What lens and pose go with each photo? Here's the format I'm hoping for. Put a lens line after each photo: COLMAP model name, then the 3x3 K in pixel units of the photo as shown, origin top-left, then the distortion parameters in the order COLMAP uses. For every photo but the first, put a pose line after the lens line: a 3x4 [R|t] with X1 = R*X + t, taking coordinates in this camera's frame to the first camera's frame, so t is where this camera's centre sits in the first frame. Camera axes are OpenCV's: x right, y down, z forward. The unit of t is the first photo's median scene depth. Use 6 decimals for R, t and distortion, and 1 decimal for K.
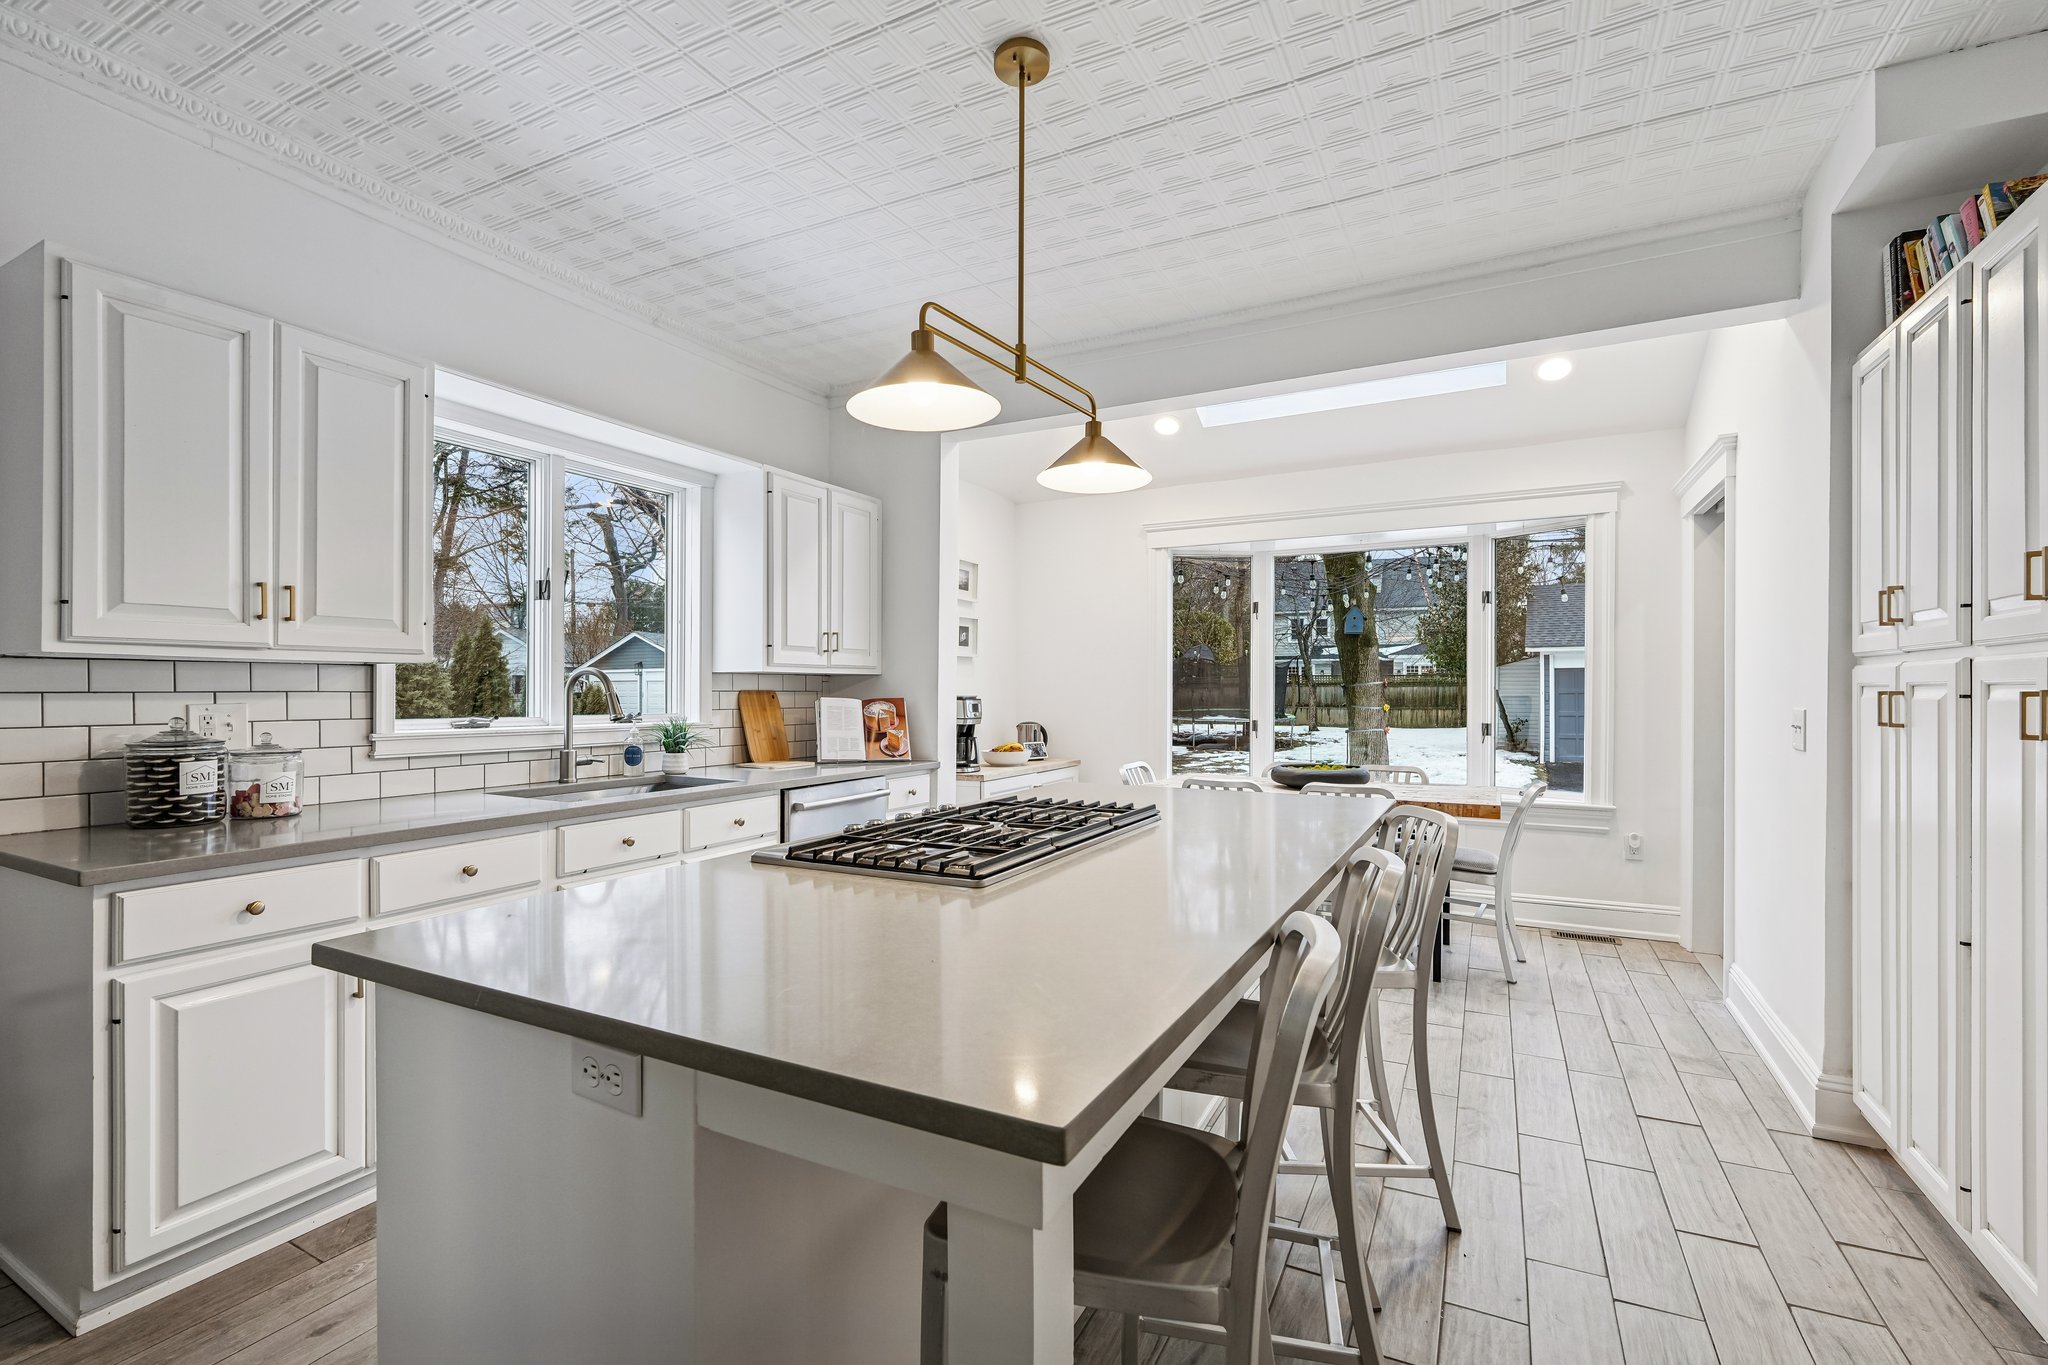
lens RADIAL K [[908.0, 0, 1024.6], [0, 908.0, 691.3], [0, 0, 1]] dist [-0.000522, -0.000212]
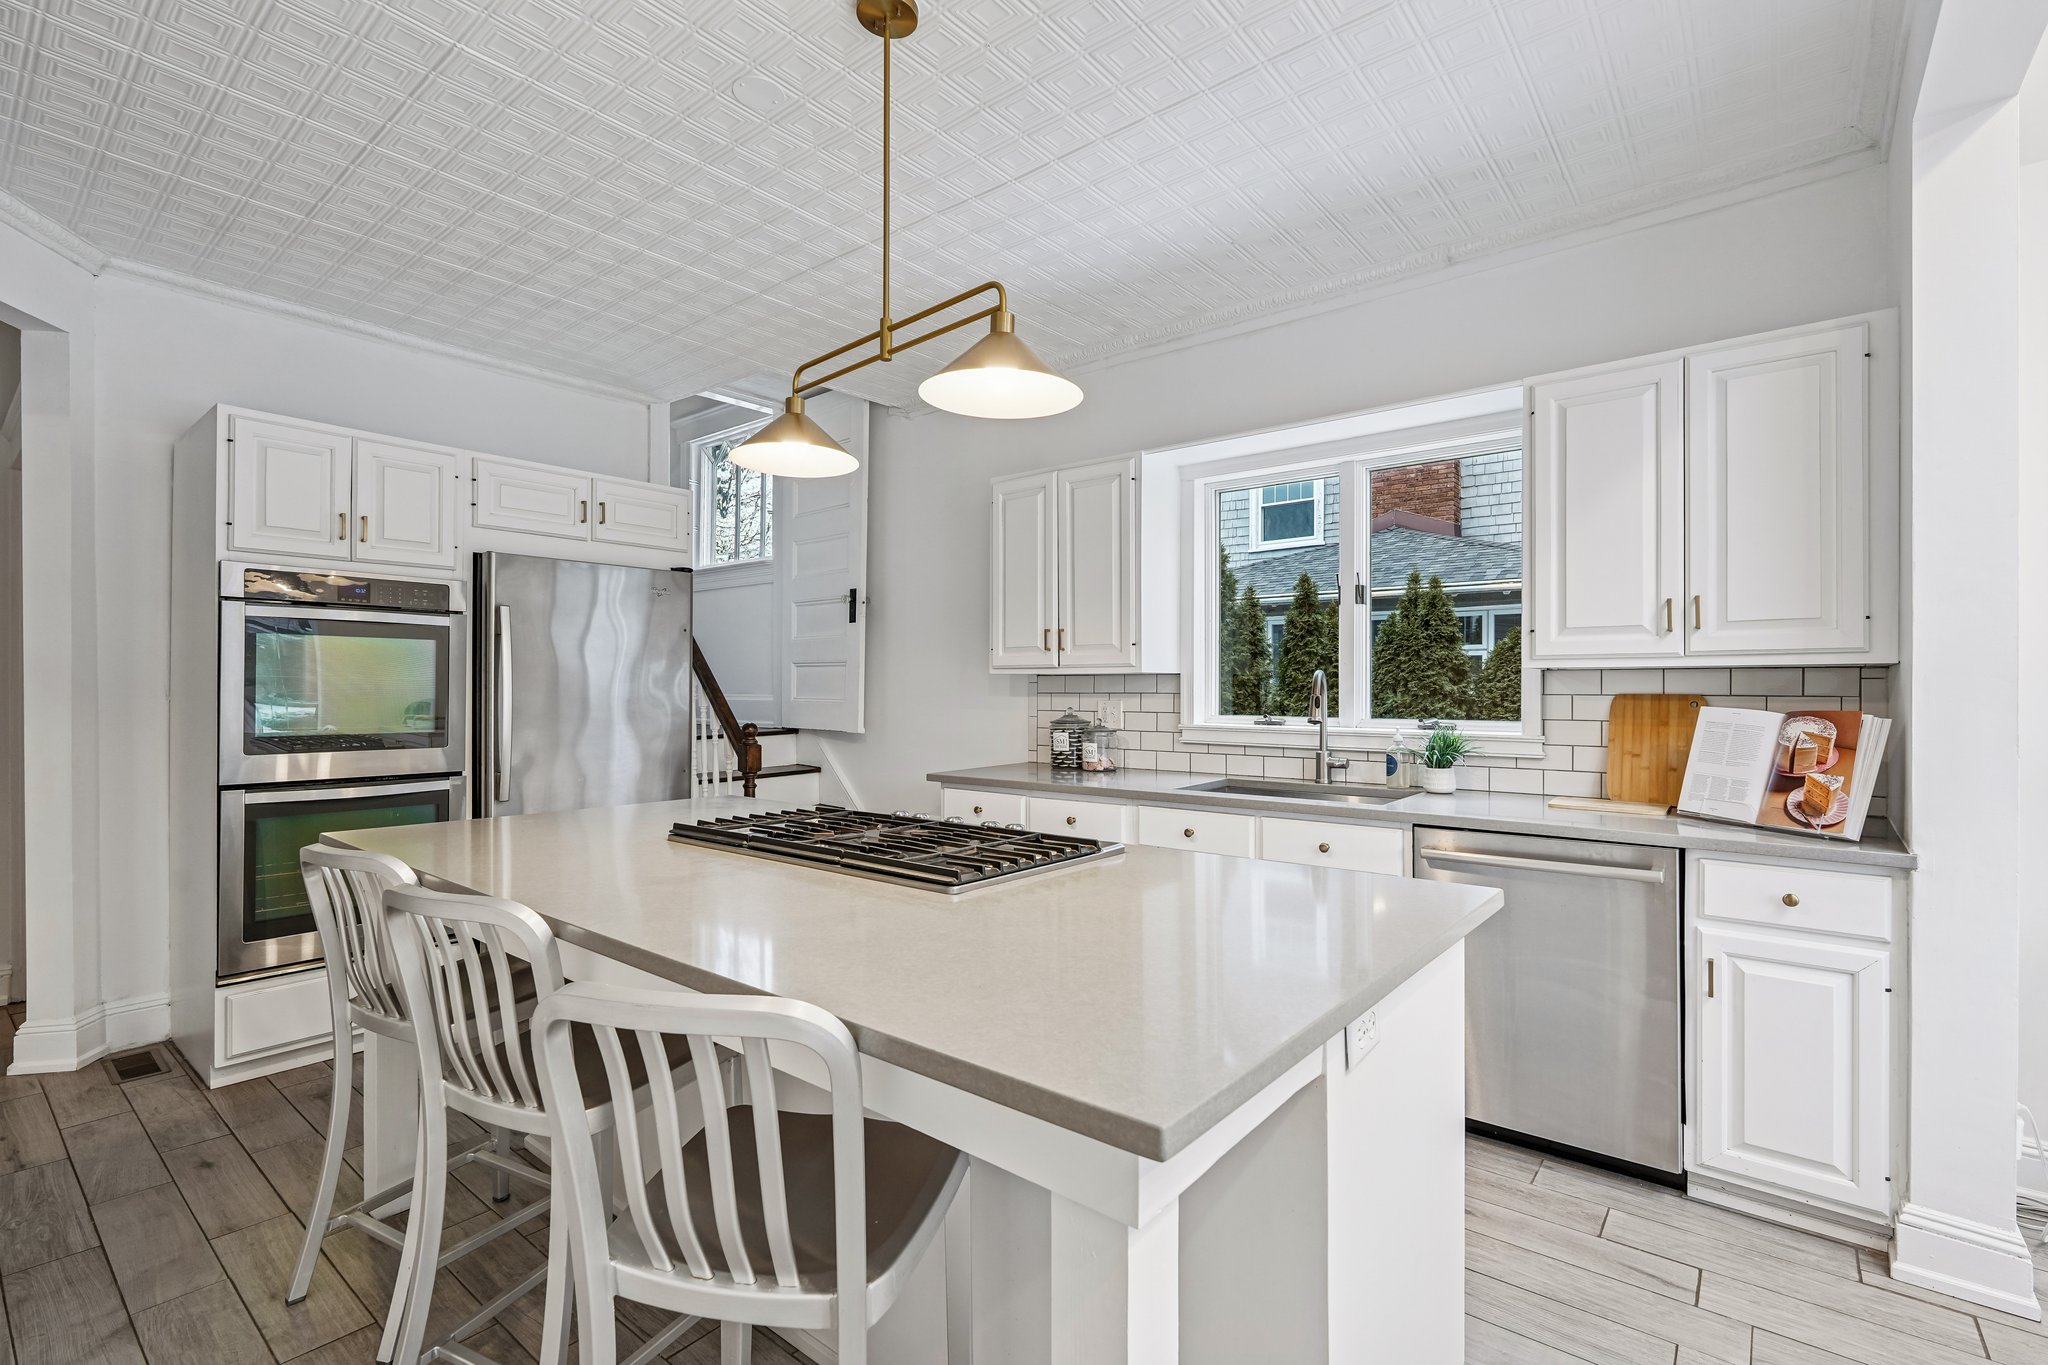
lens RADIAL K [[914.8, 0, 1023.3], [0, 914.8, 686.6], [0, 0, 1]] dist [0.000149, -0.000295]
pose [[-0.197991, -0.003036, -0.980199, 0.406238], [-0.001123, 0.999995, -0.002870, -0.003566], [0.980203, 0.000532, -0.197993, 0.614084]]
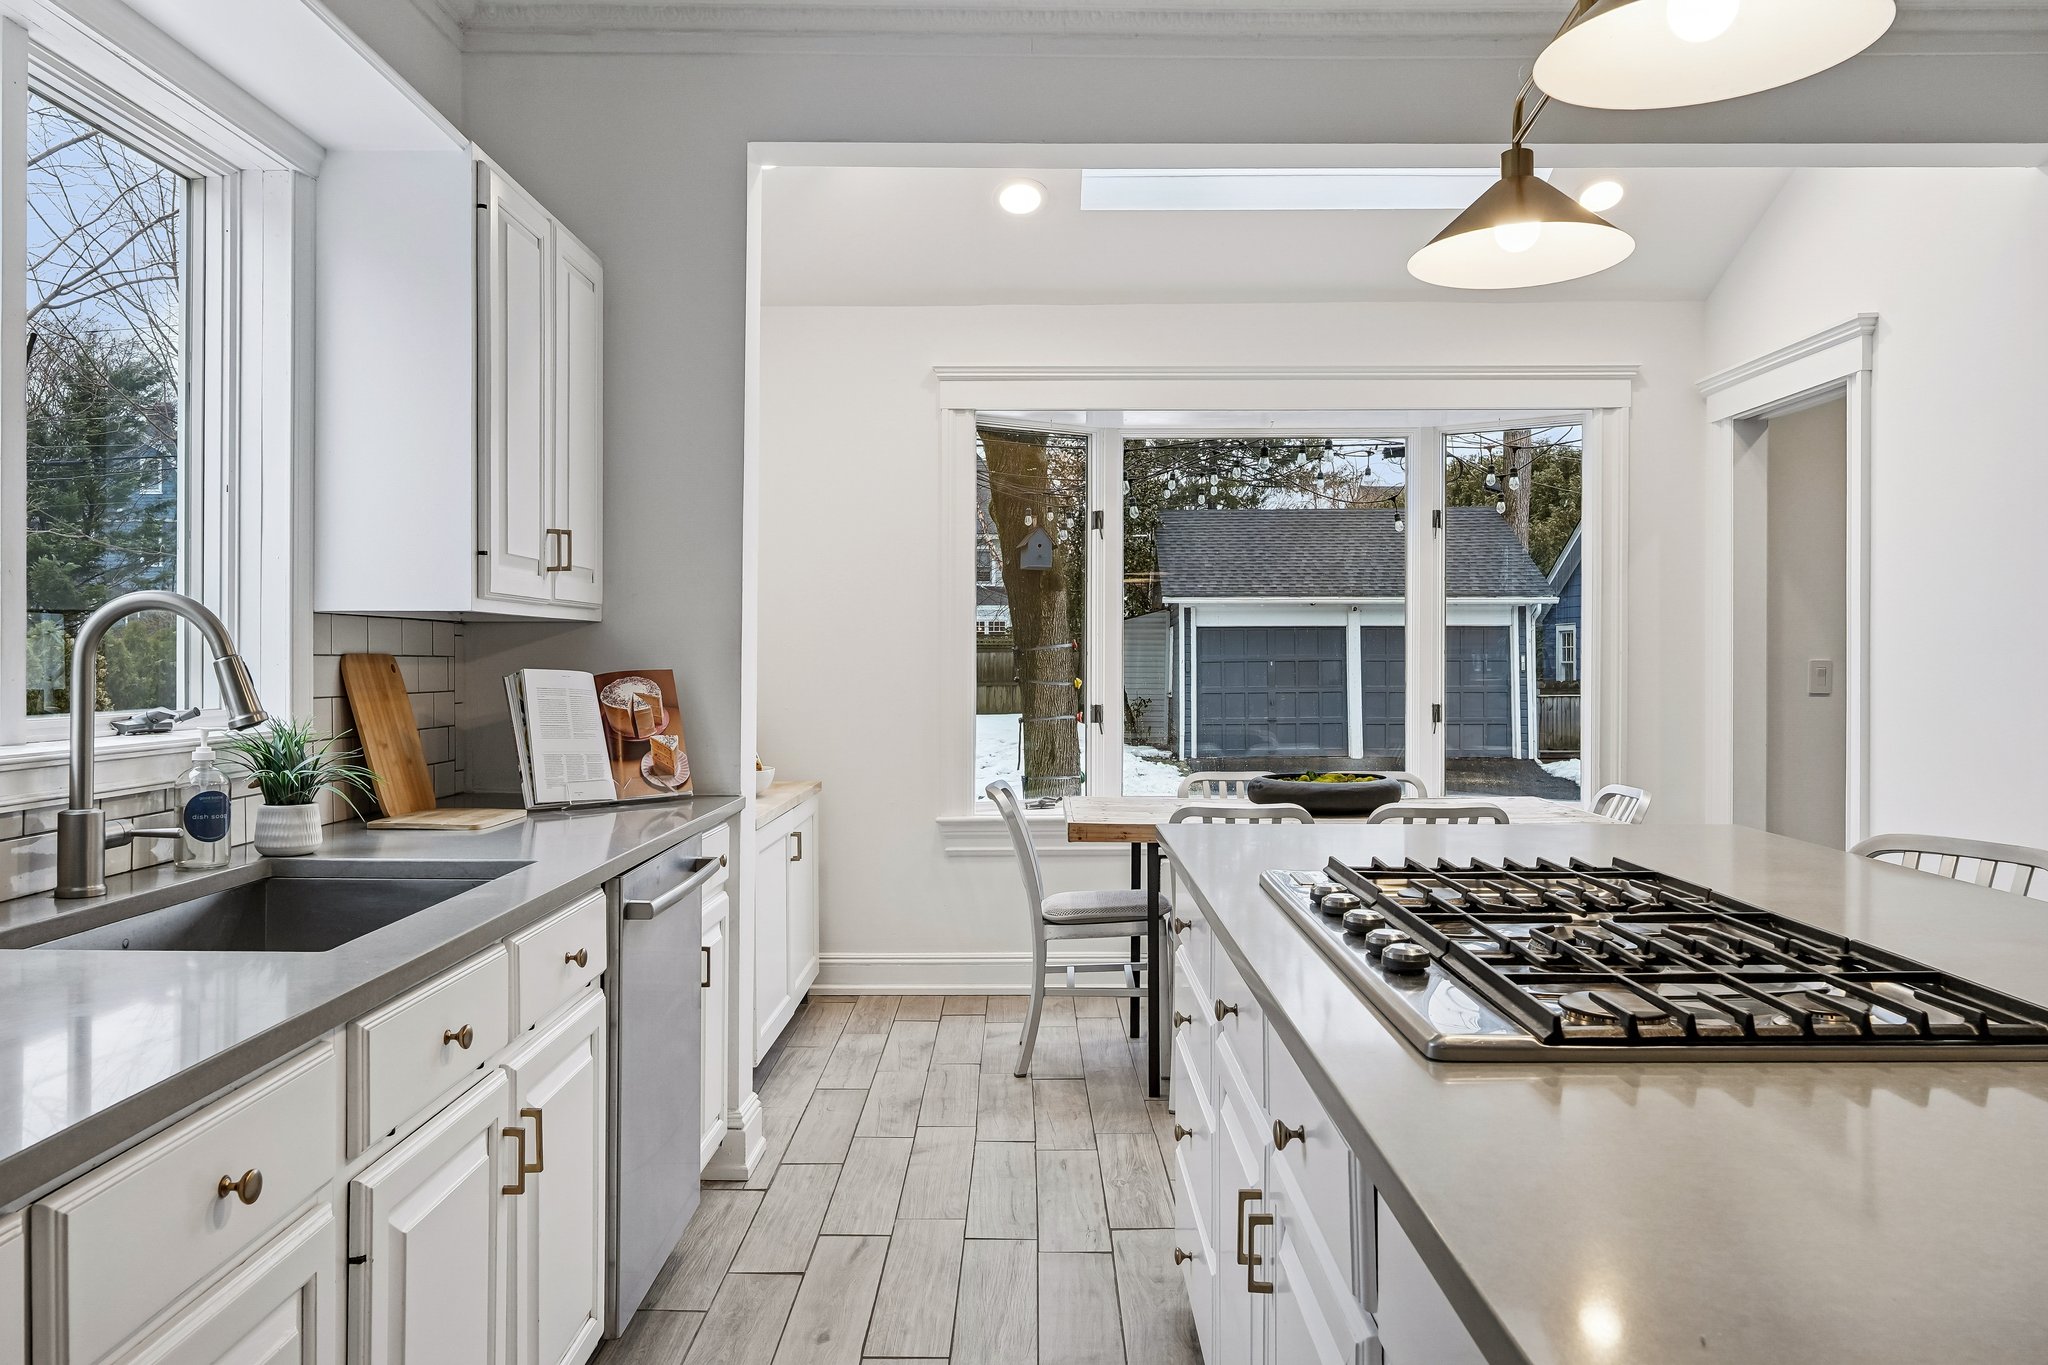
lens RADIAL K [[1455.2, 0, 1031.6], [0, 1455.2, 658.9], [0, 0, 1]] dist [0.000307, 0.002628]
pose [[0.885185, -0.000455, 0.465239, -0.305682], [0.000744, 1.000000, -0.000437, 0.001970], [-0.465239, 0.000733, 0.885185, 0.198148]]
